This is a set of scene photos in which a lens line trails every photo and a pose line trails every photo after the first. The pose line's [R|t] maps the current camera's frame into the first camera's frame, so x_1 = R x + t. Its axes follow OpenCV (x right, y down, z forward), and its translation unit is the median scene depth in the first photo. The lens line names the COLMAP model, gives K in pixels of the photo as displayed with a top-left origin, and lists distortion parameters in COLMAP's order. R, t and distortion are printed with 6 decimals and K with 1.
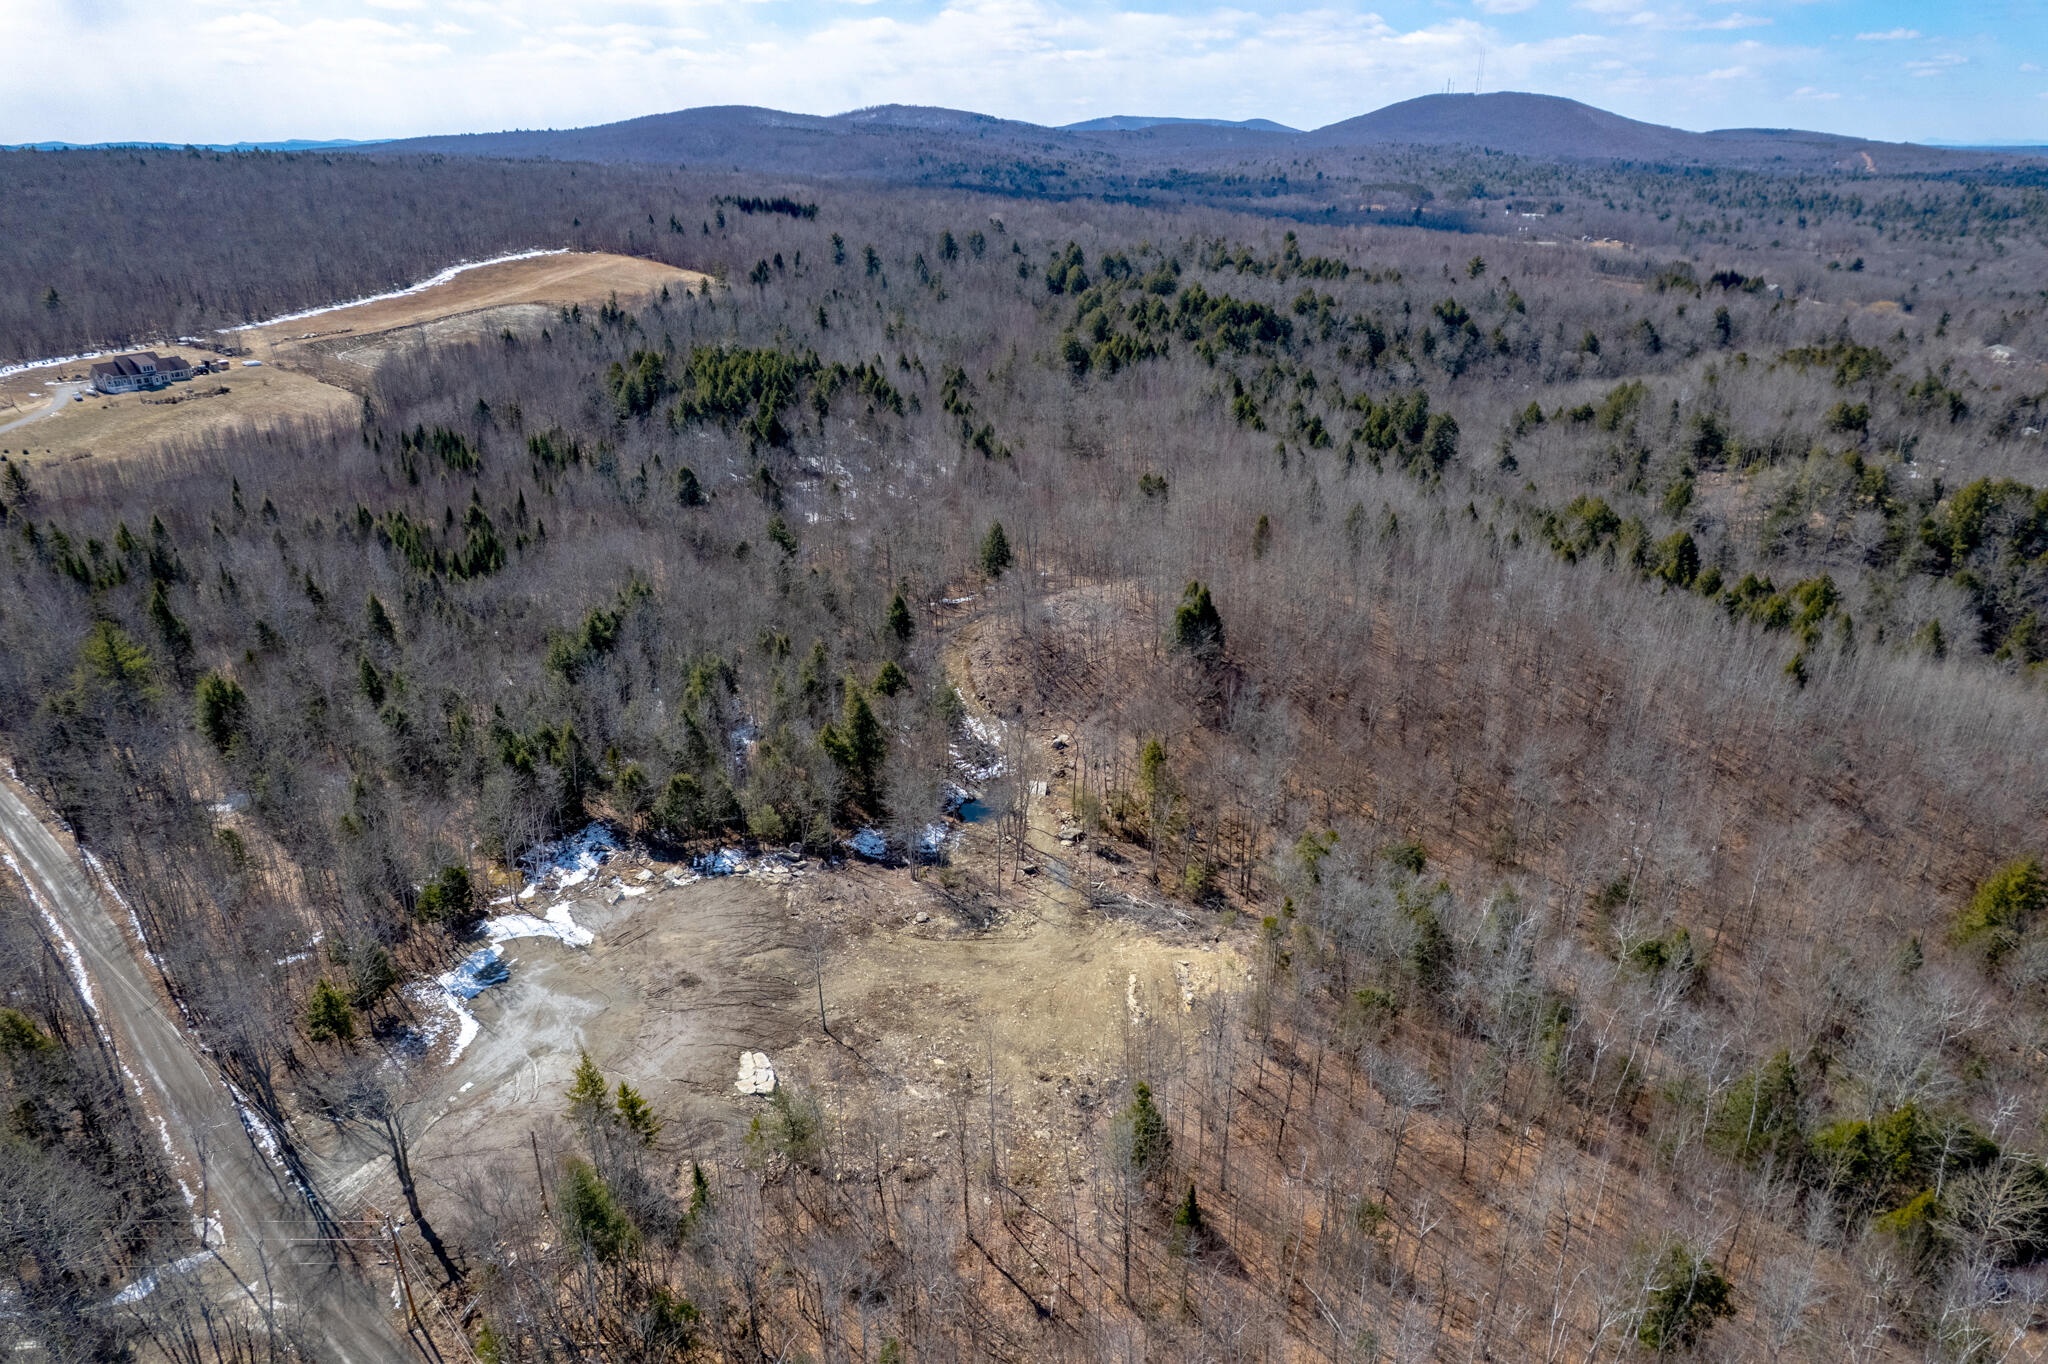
lens RADIAL K [[1312.1, 0, 1028.7], [0, 1312.1, 720.1], [0, 0, 1]] dist [-0.072062, 0.063098]
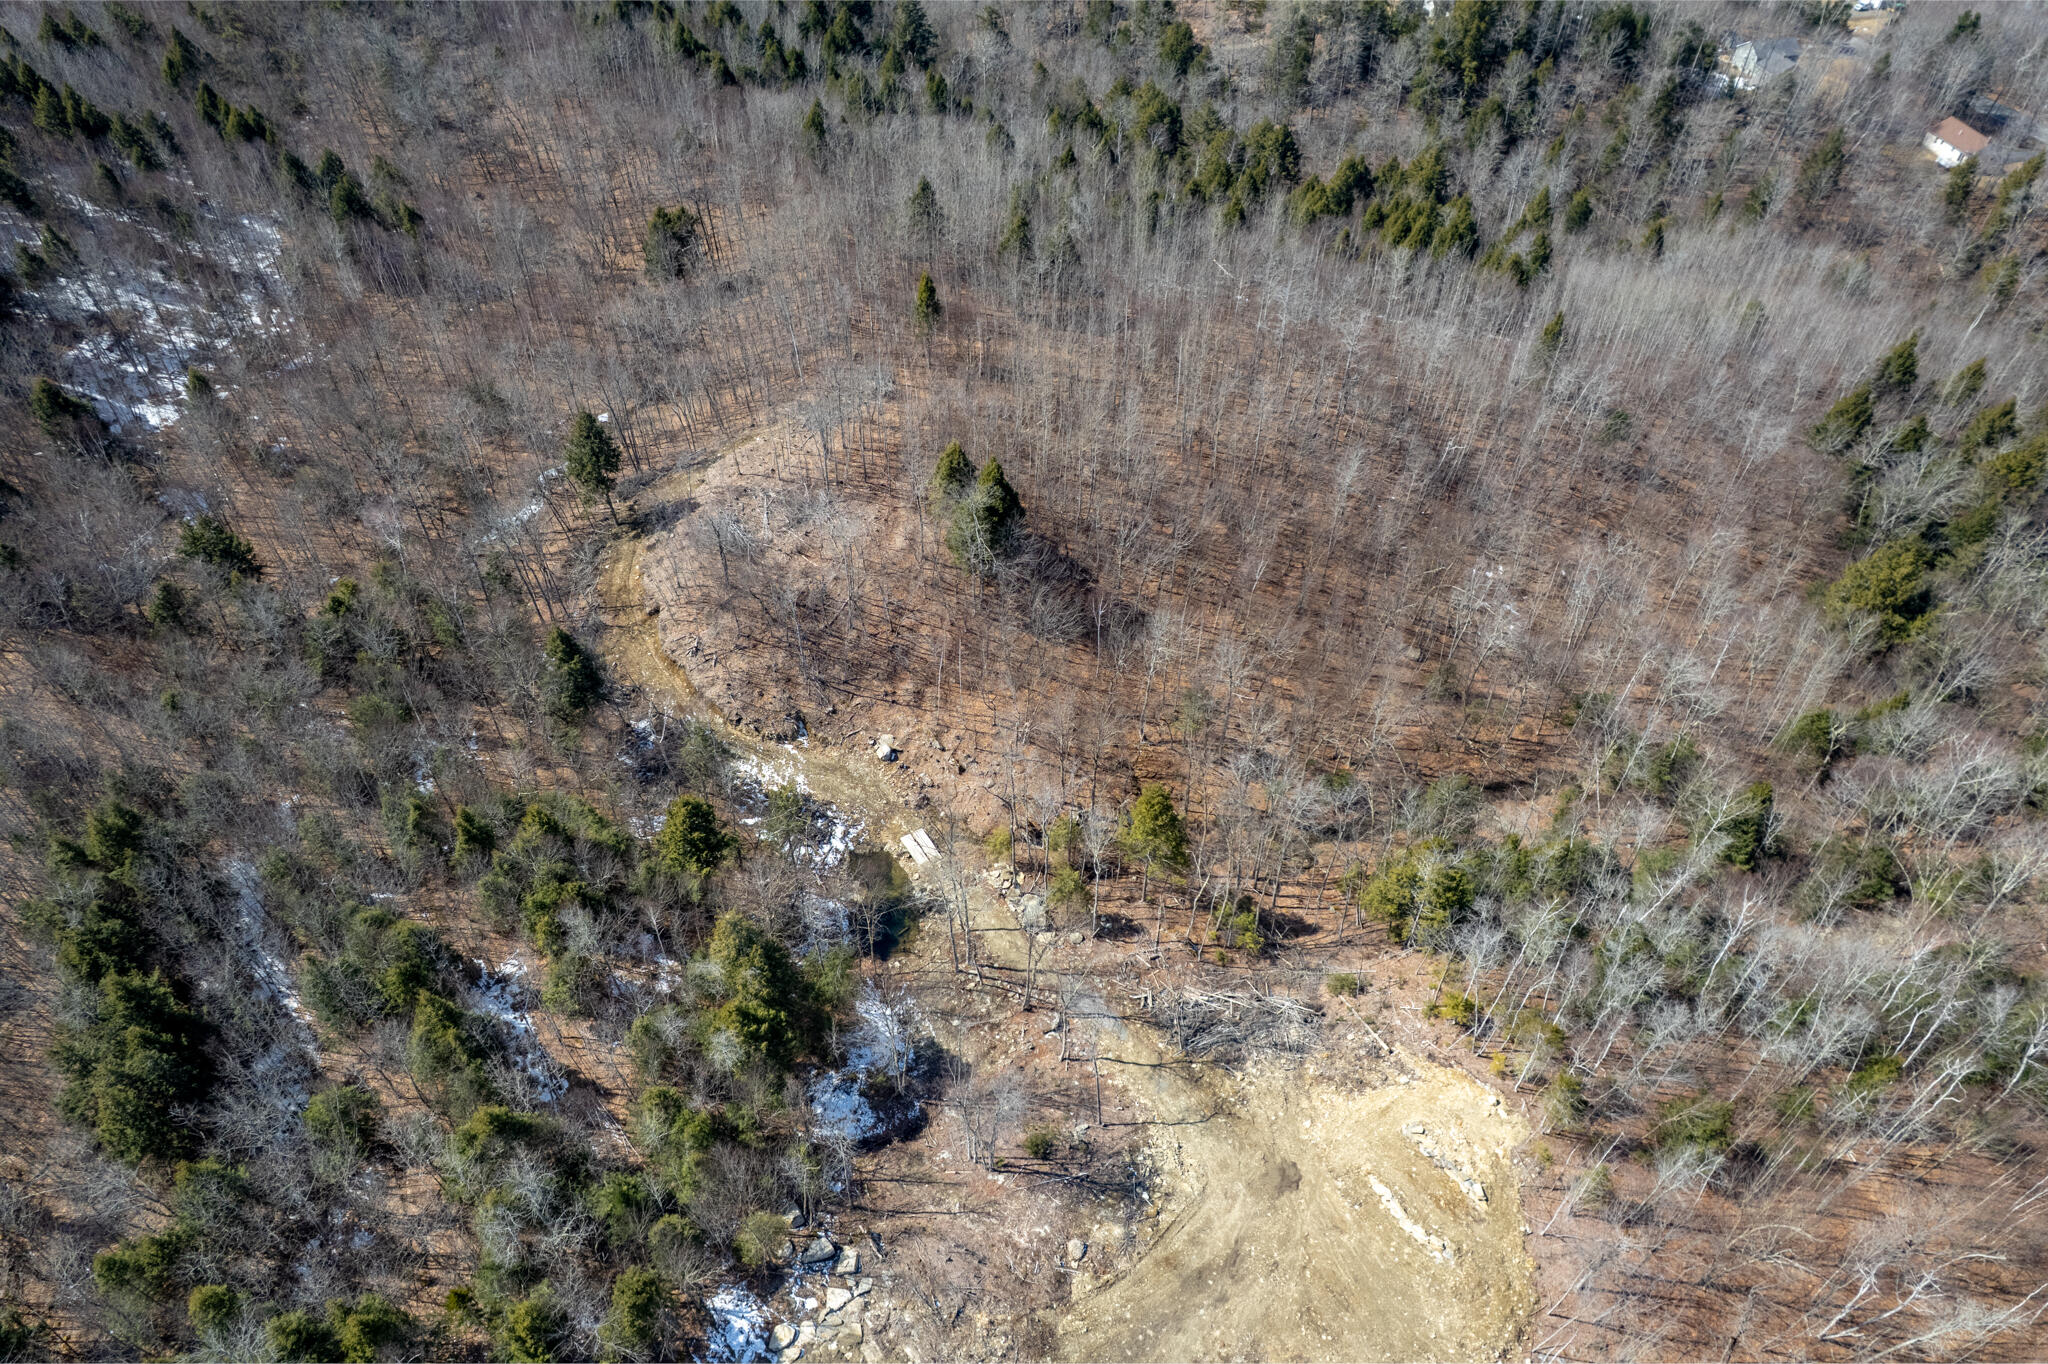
lens RADIAL K [[1312.1, 0, 1019.7], [0, 1312.1, 692.1], [0, 0, 1]] dist [-0.072062, 0.063098]
pose [[0.815485, -0.409423, 0.409092, -0.137895], [0.233009, 0.879251, 0.415481, -0.203804], [-0.529802, -0.243496, 0.812416, 0.285325]]
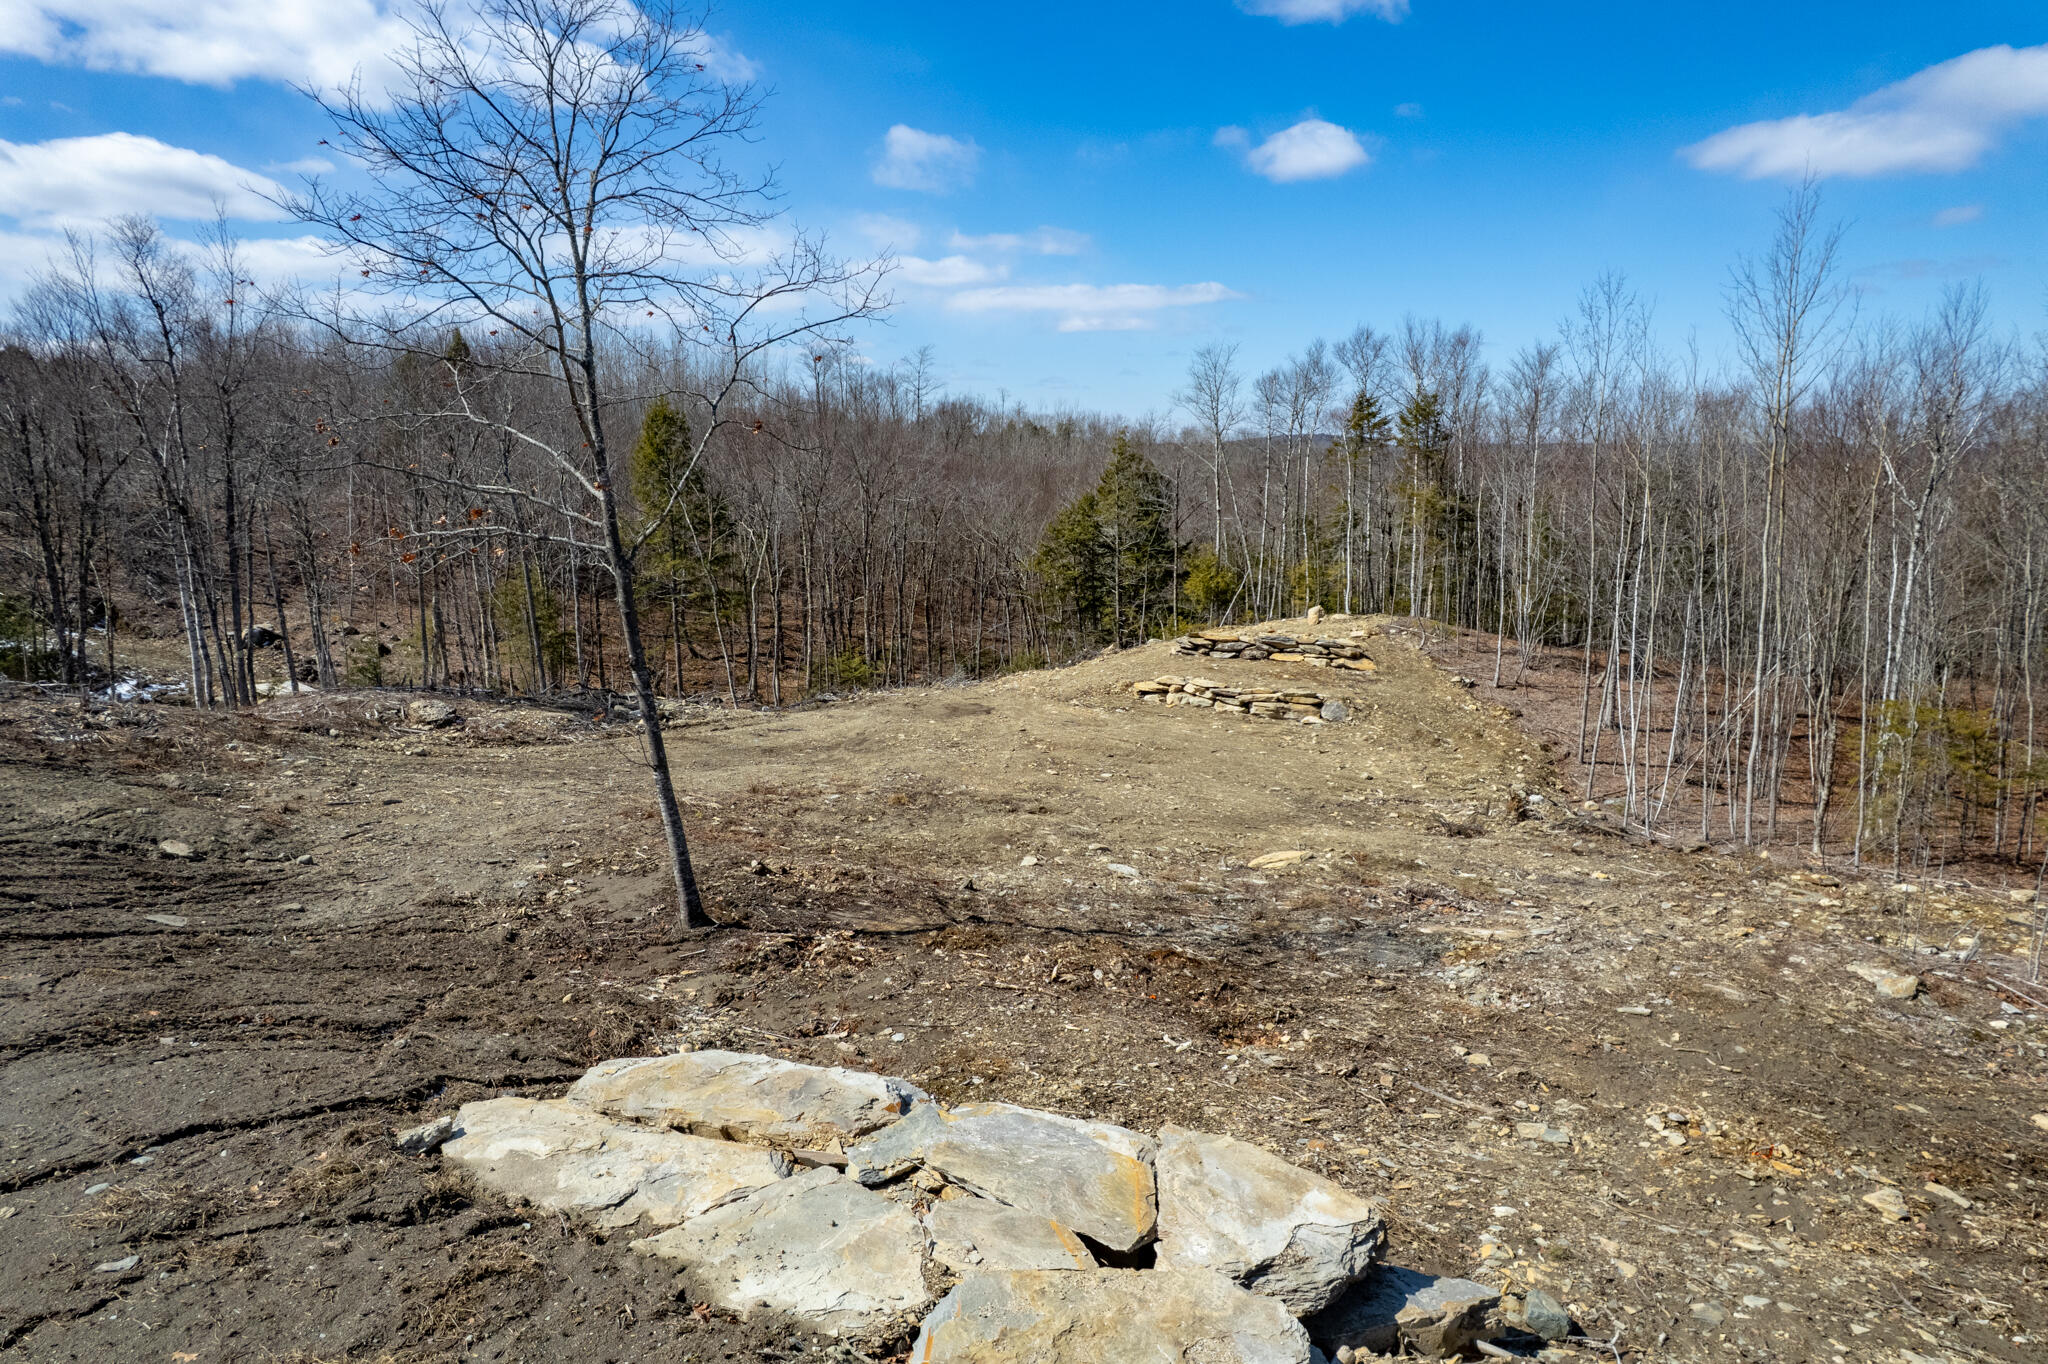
lens RADIAL K [[1312.1, 0, 1017.1], [0, 1312.1, 712.9], [0, 0, 1]] dist [-0.072062, 0.063098]
pose [[0.618120, -0.159232, 0.769787, -0.107893], [0.326269, 0.942904, -0.066944, 0.107573], [-0.715175, 0.292537, 0.634780, 0.400079]]
